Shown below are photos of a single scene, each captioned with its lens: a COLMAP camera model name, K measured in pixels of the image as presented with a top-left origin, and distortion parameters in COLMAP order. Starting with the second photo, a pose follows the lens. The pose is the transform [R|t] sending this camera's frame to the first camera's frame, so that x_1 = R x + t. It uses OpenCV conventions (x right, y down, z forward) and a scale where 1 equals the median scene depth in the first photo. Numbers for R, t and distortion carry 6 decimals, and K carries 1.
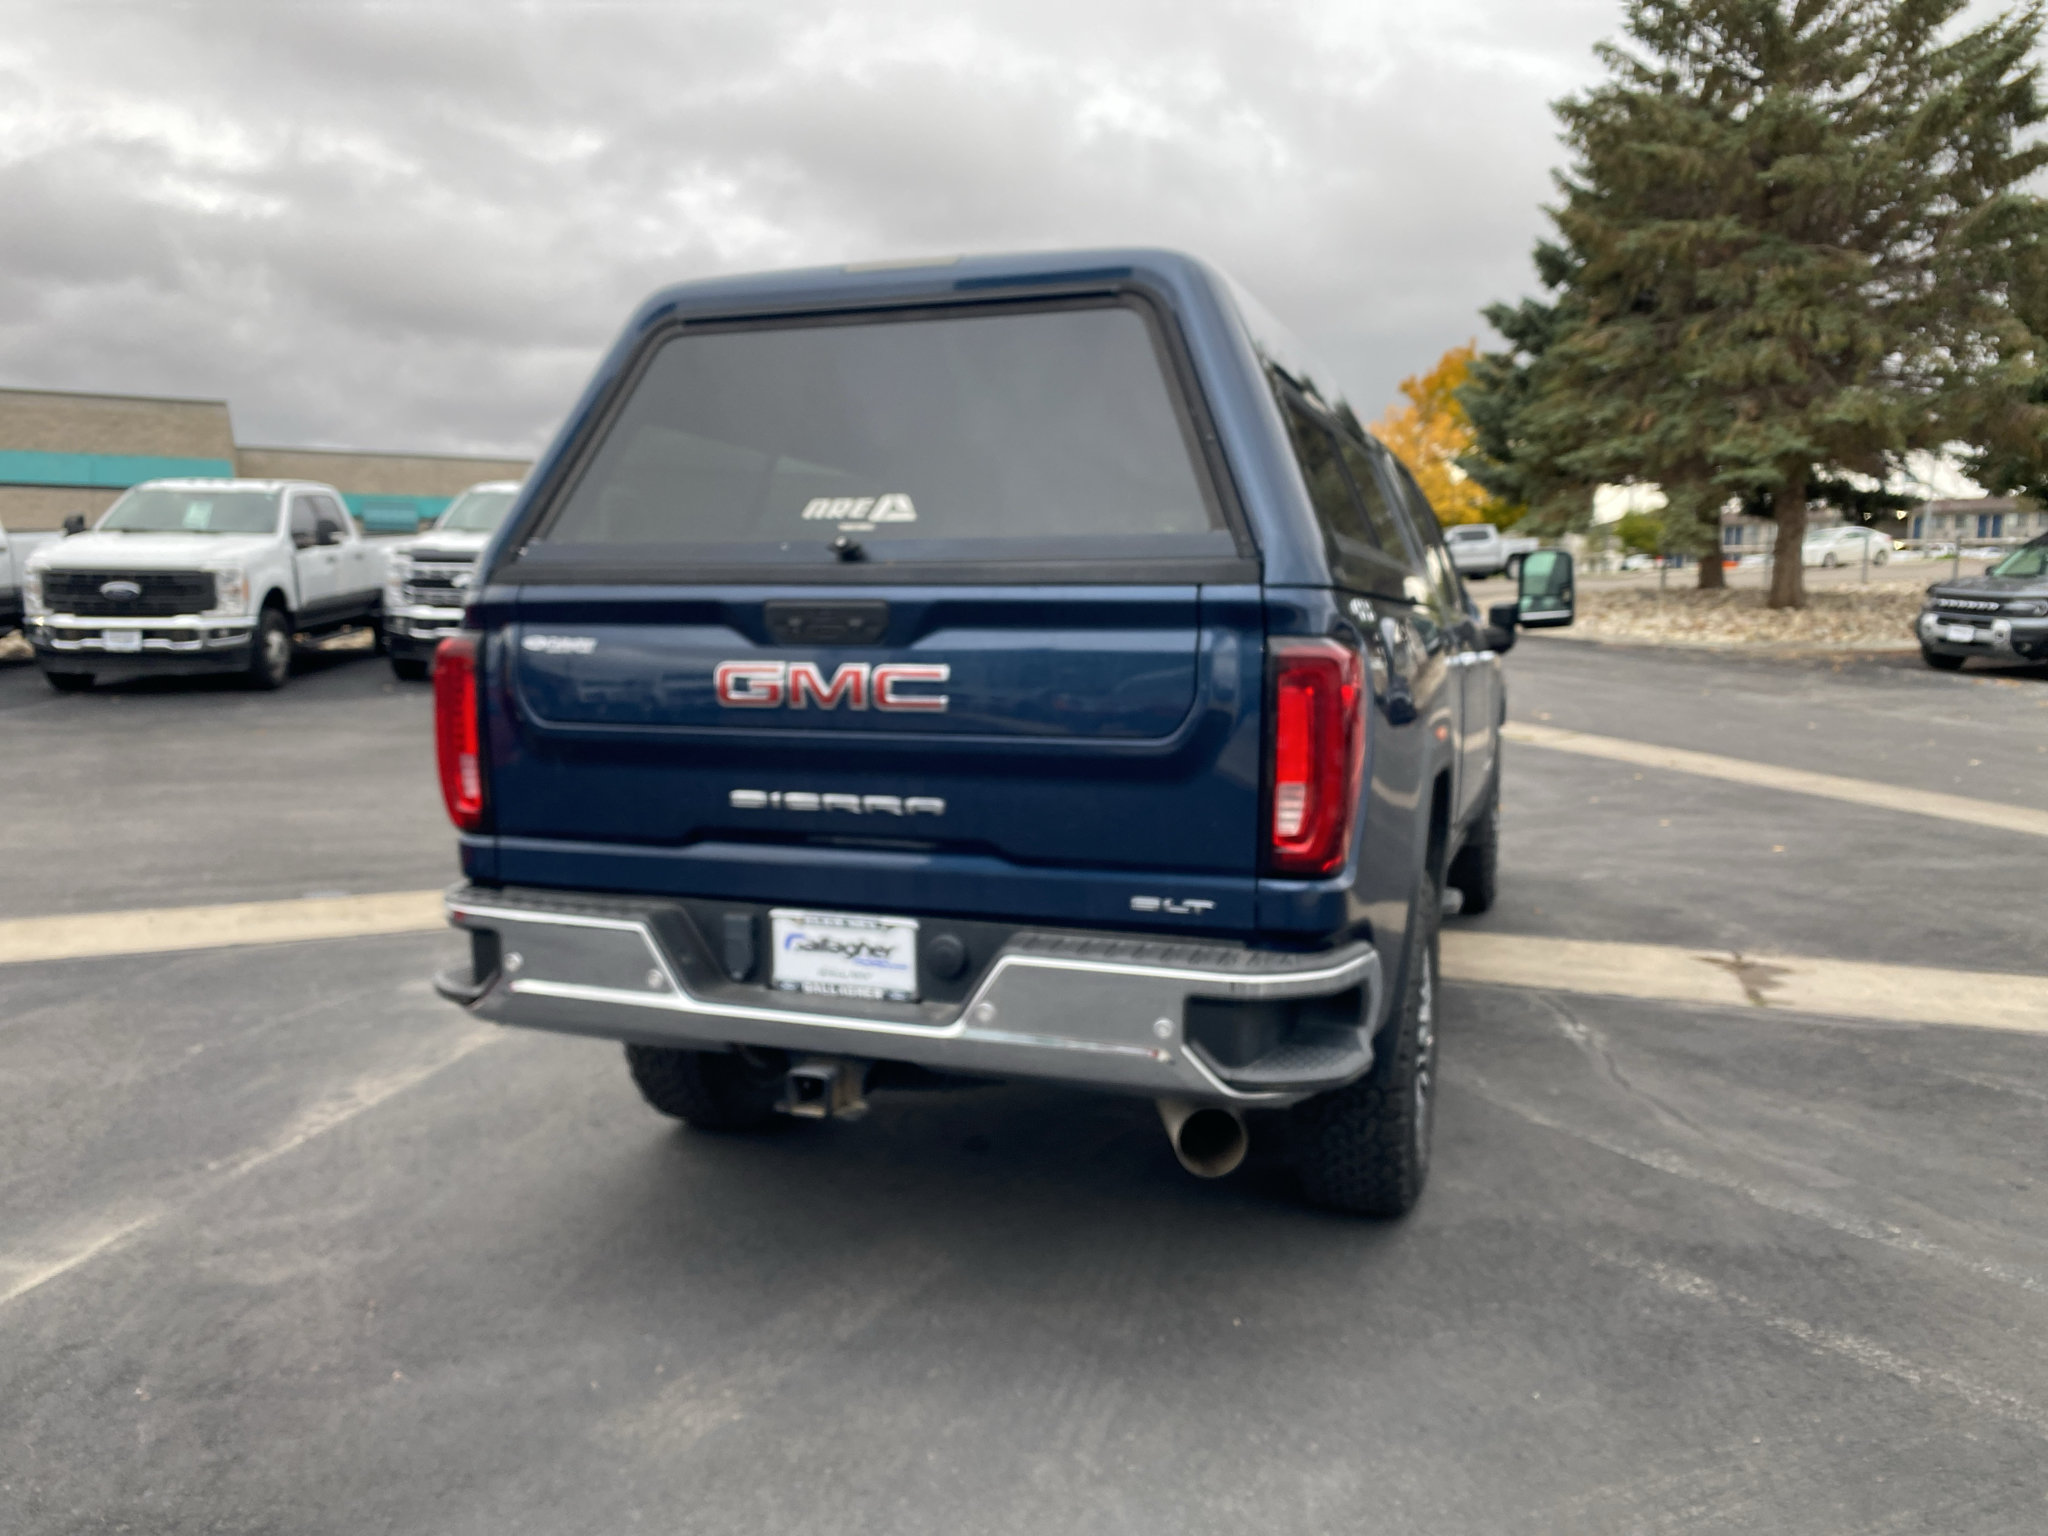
lens RADIAL K [[1601.7, 0, 1005.2], [0, 1601.7, 749.4], [0, 0, 1]] dist [0.025705, -0.027002]
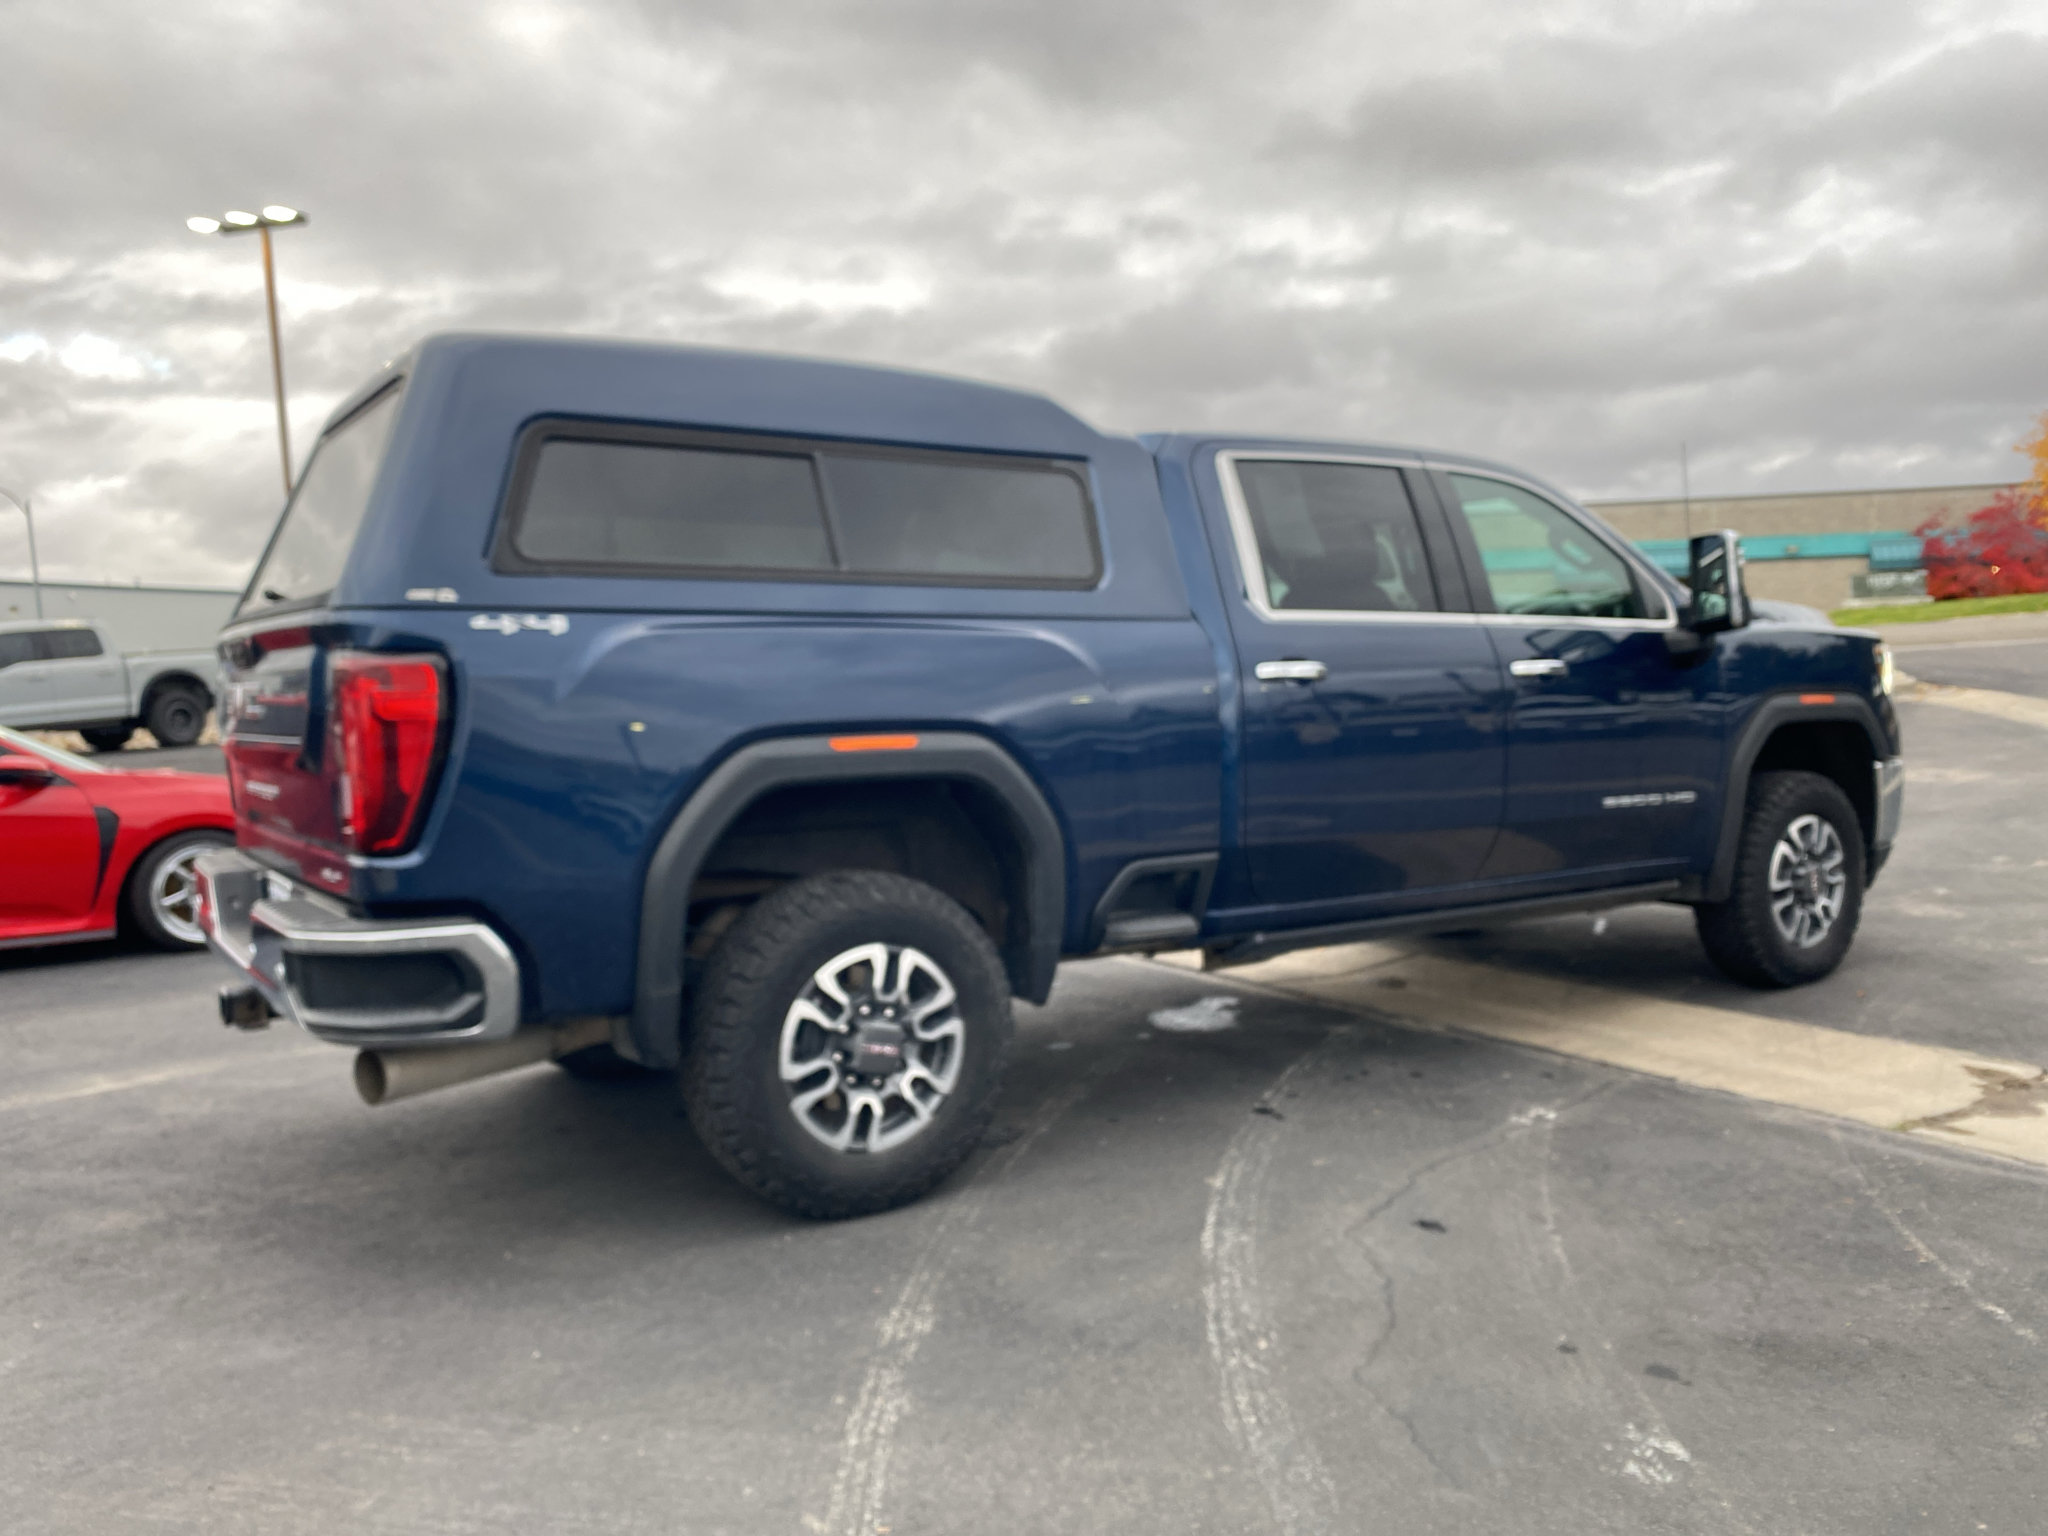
lens RADIAL K [[1607.6, 0, 1017.5], [0, 1607.6, 759.1], [0, 0, 1]] dist [0.012742, -0.010461]
pose [[0.791277, 0.002740, -0.611451, 1.121586], [-0.017707, 0.999673, -0.018435, 0.020473], [0.611201, 0.025414, 0.791067, 0.311238]]
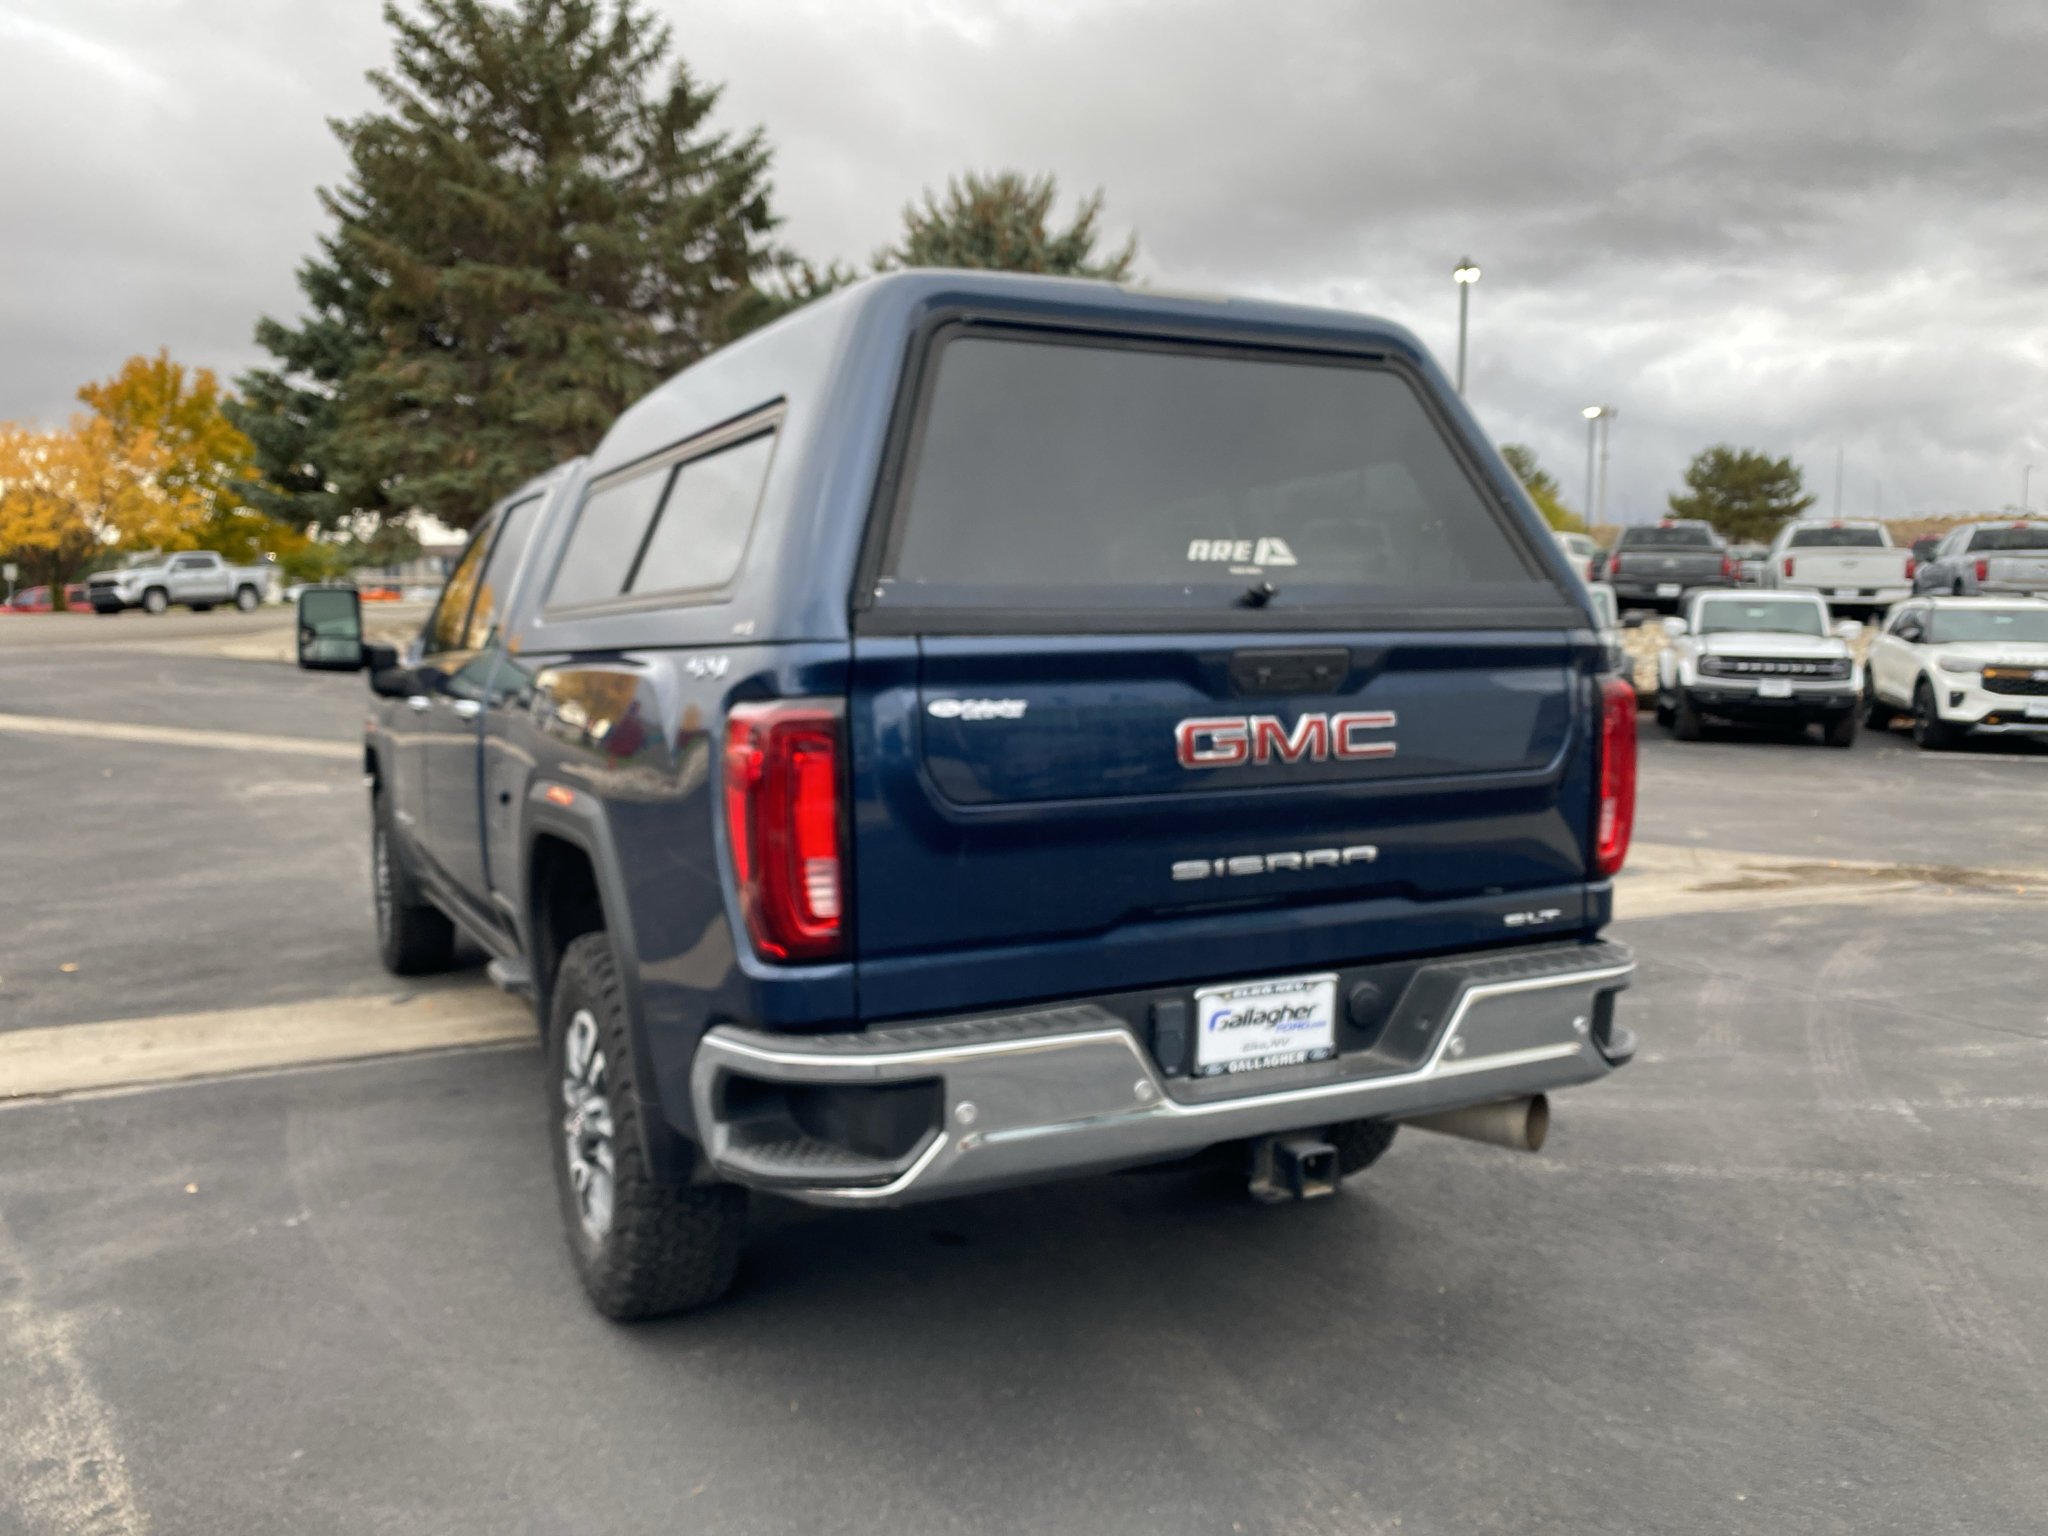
lens RADIAL K [[1615.1, 0, 1001.3], [0, 1615.1, 745.5], [0, 0, 1]] dist [0.001354, -0.005167]
pose [[0.693497, -0.059186, 0.718025, -0.840171], [0.074766, 0.997151, 0.009982, -0.053427], [-0.716570, 0.046761, 0.695946, 0.422421]]
